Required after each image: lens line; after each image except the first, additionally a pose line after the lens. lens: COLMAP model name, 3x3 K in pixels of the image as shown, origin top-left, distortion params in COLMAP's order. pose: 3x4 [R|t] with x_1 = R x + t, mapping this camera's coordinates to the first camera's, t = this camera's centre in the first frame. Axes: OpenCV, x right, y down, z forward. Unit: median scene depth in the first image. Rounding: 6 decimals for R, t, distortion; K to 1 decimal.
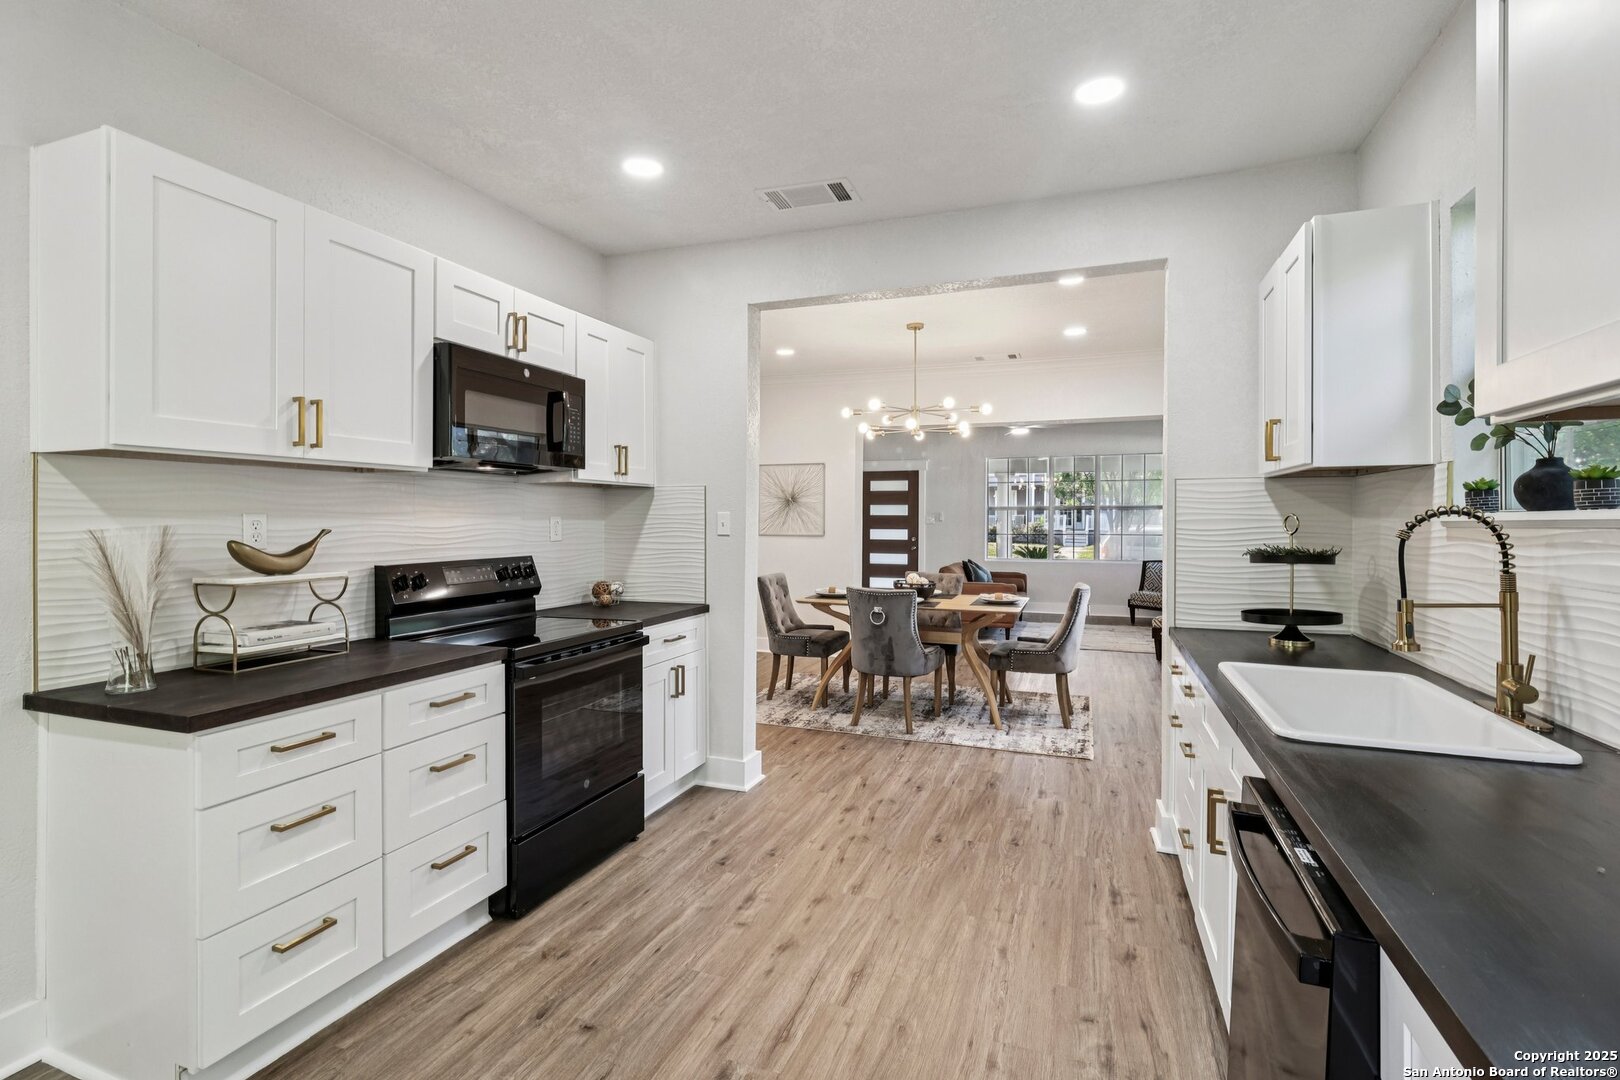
lens RADIAL K [[758.2, 0, 803.6], [0, 758.2, 520.9], [0, 0, 1]] dist [0.000158, -0.000788]
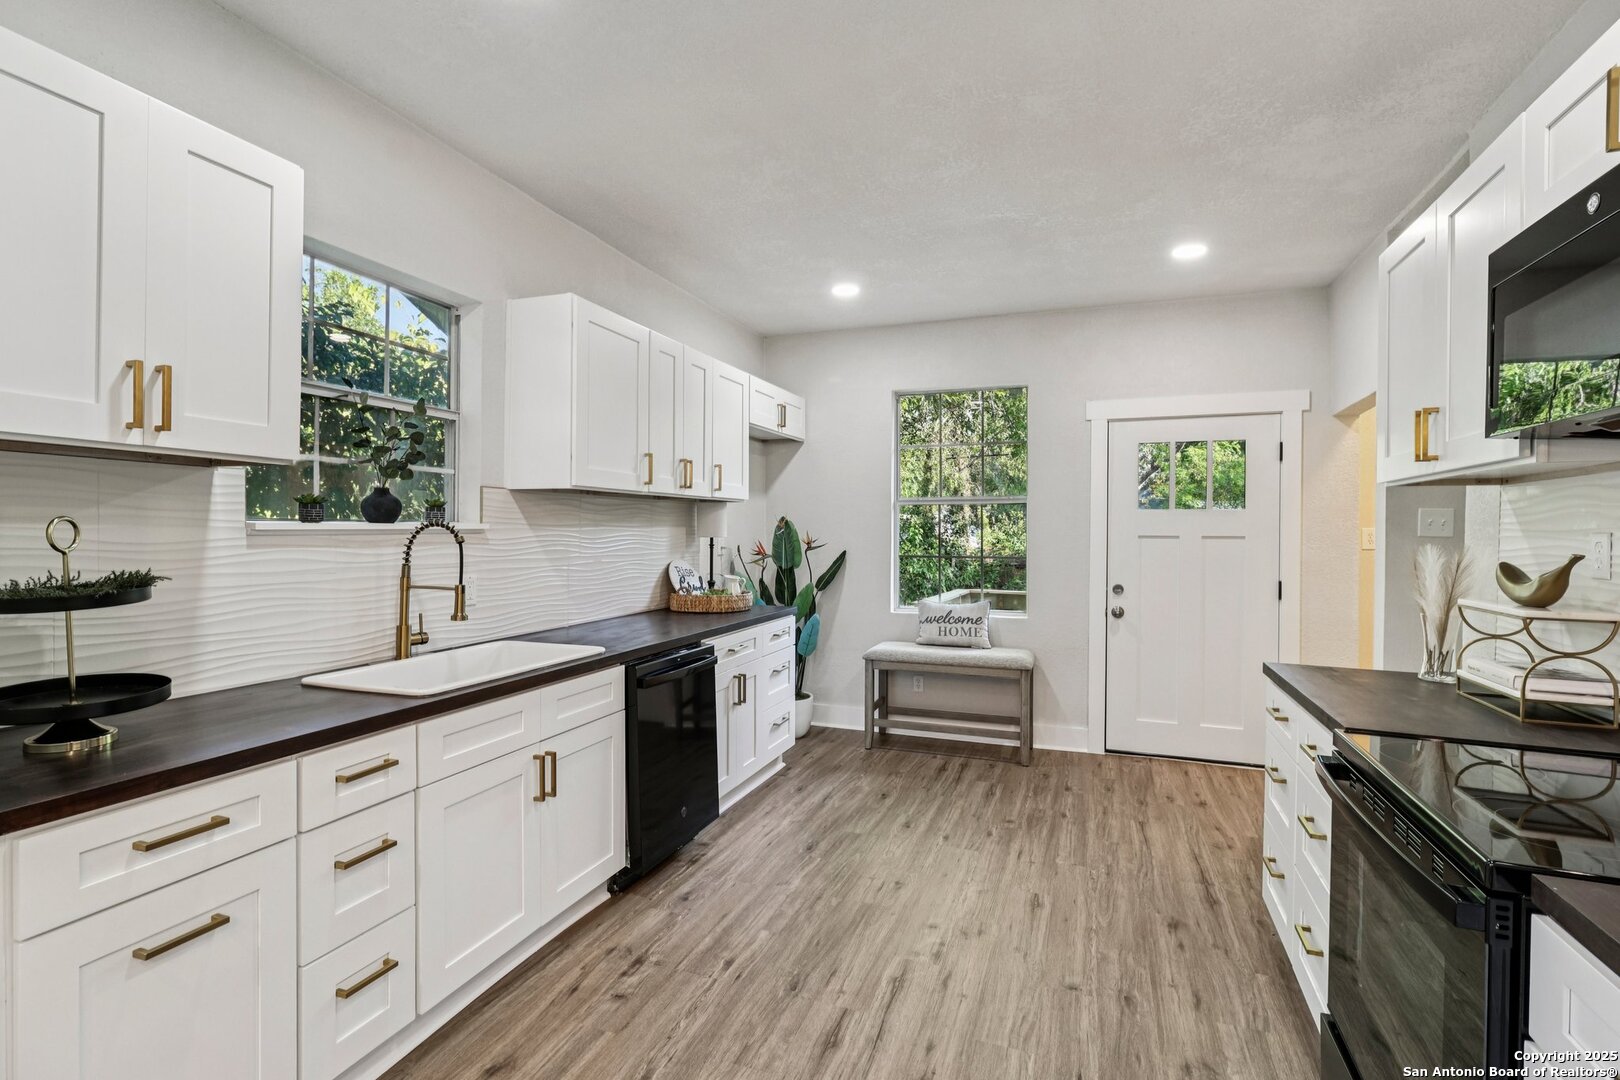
lens RADIAL K [[758.2, 0, 802.6], [0, 758.2, 535.0], [0, 0, 1]] dist [0.000158, -0.000788]
pose [[-0.999937, -0.009236, 0.006362, 0.077207], [-0.009178, 0.999916, 0.009098, -0.005913], [-0.006446, 0.009039, -0.999938, 1.407664]]
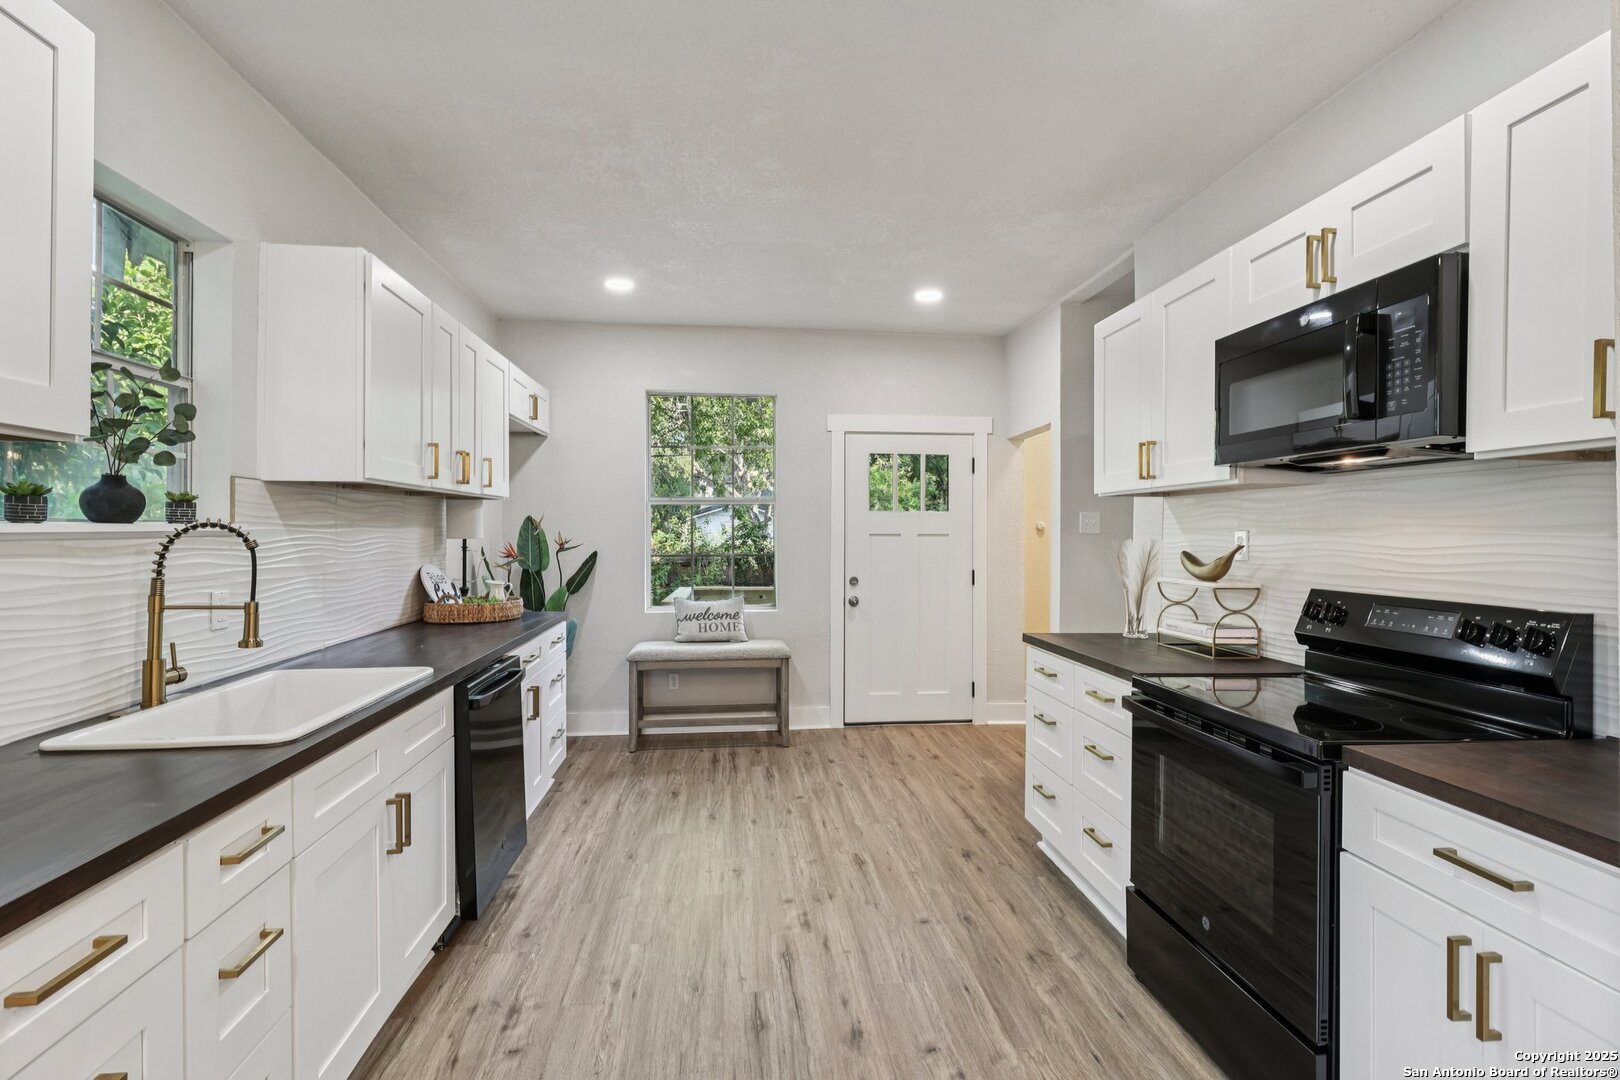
lens RADIAL K [[758.2, 0, 807.7], [0, 758.2, 533.7], [0, 0, 1]] dist [0.000158, -0.000788]
pose [[-0.892510, -0.003109, -0.451016, 0.325603], [-0.005922, 0.999971, 0.004825, -0.004900], [0.450988, 0.006977, -0.892503, 1.377243]]
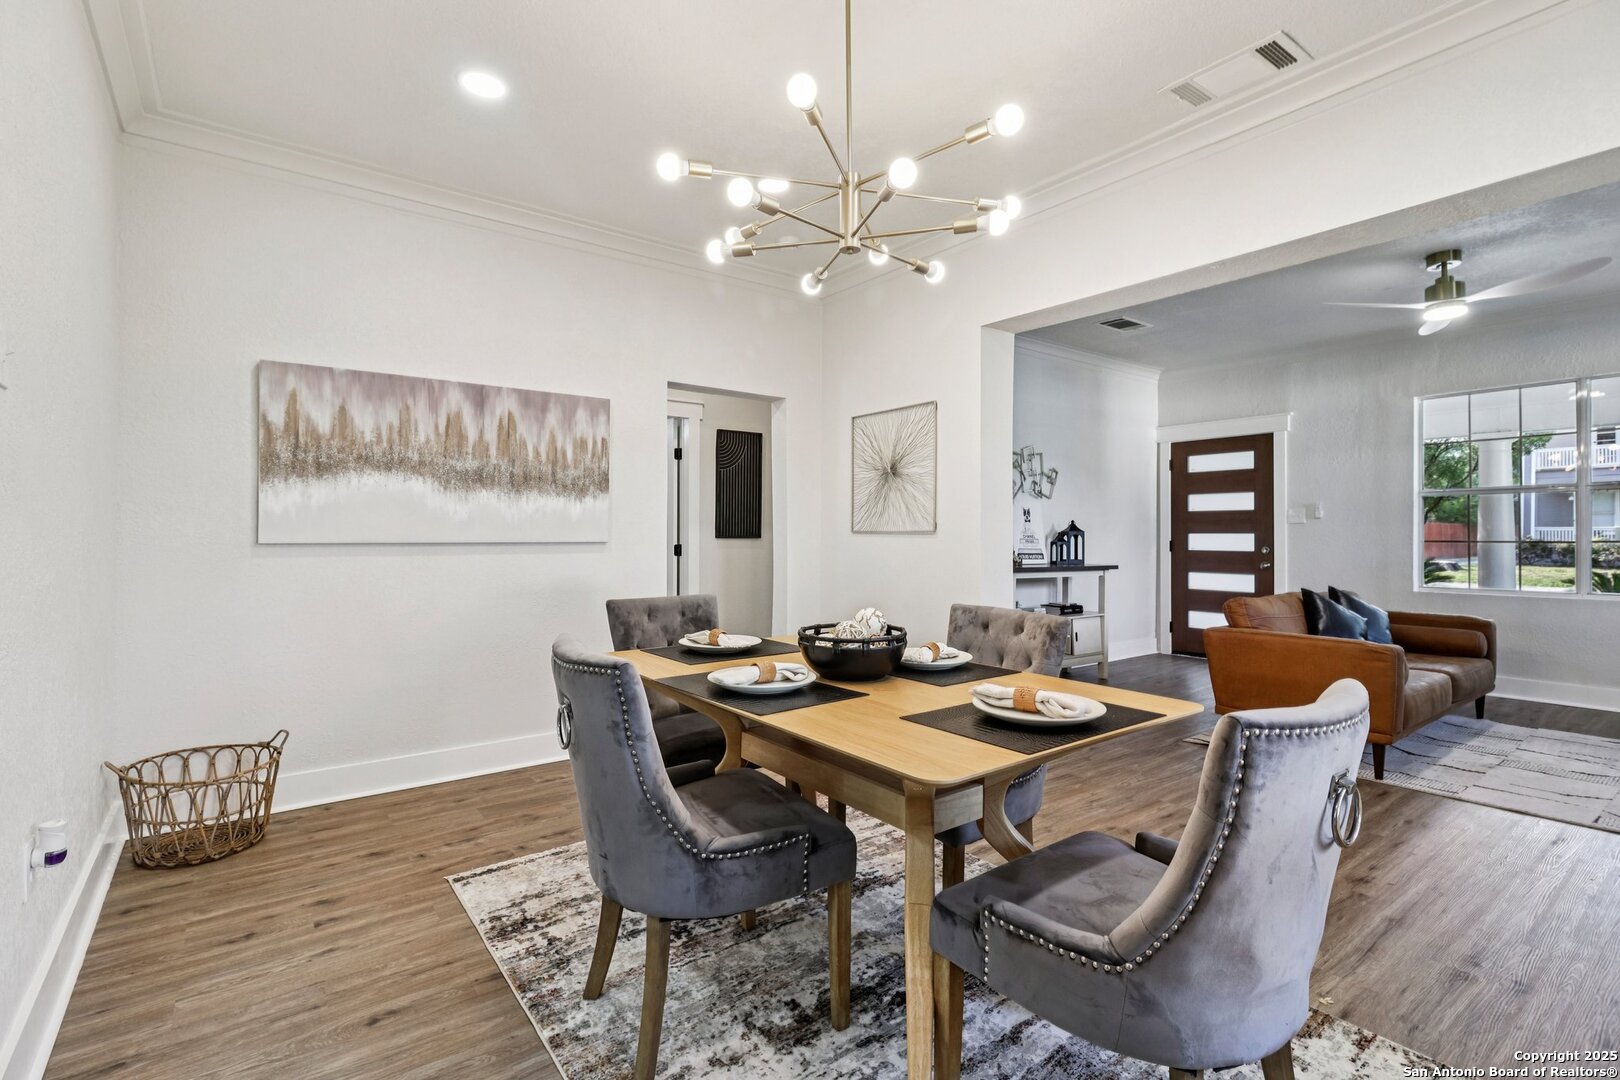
lens RADIAL K [[758.2, 0, 801.1], [0, 758.2, 528.9], [0, 0, 1]] dist [0.000158, -0.000788]
pose [[0.844553, -0.004014, -0.535456, 0.602311], [-0.002918, 0.999923, -0.012099, 0.060799], [0.535463, 0.011780, 0.844476, 1.201179]]
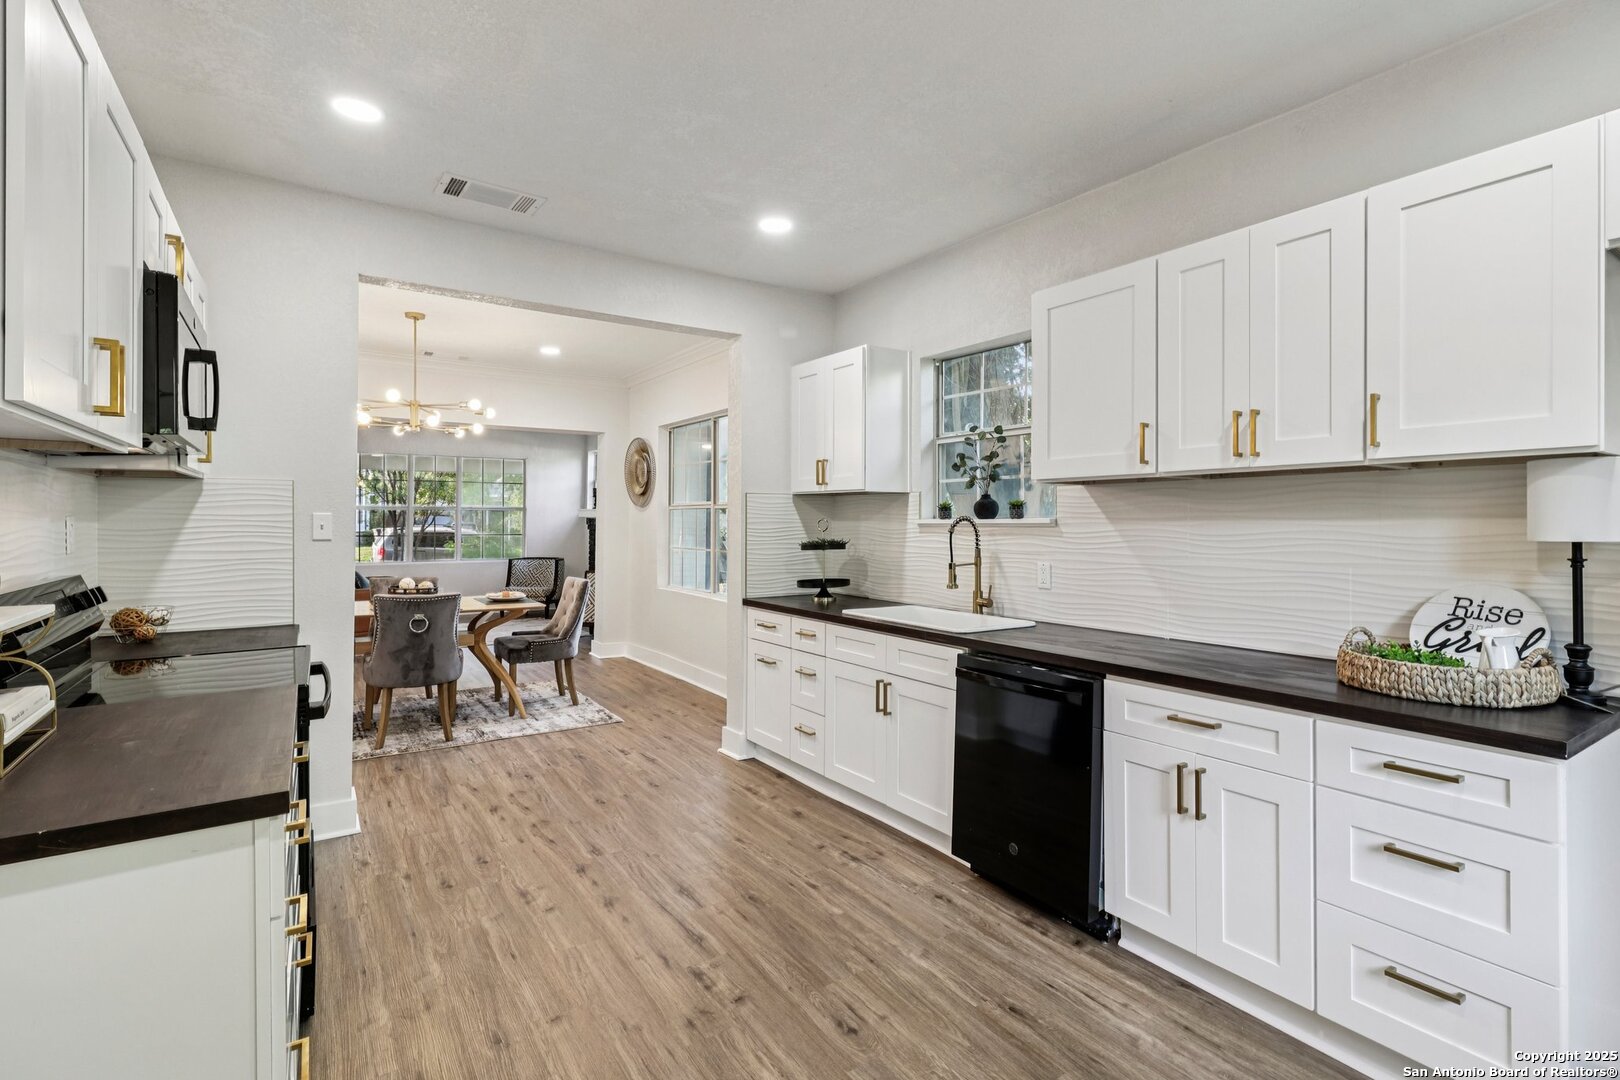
lens RADIAL K [[758.2, 0, 813.3], [0, 758.2, 526.0], [0, 0, 1]] dist [0.000158, -0.000788]
pose [[0.578313, -0.004167, 0.815805, -0.607423], [-0.001082, 0.999982, 0.005875, -0.003189], [-0.815814, -0.004280, 0.578298, 0.084130]]
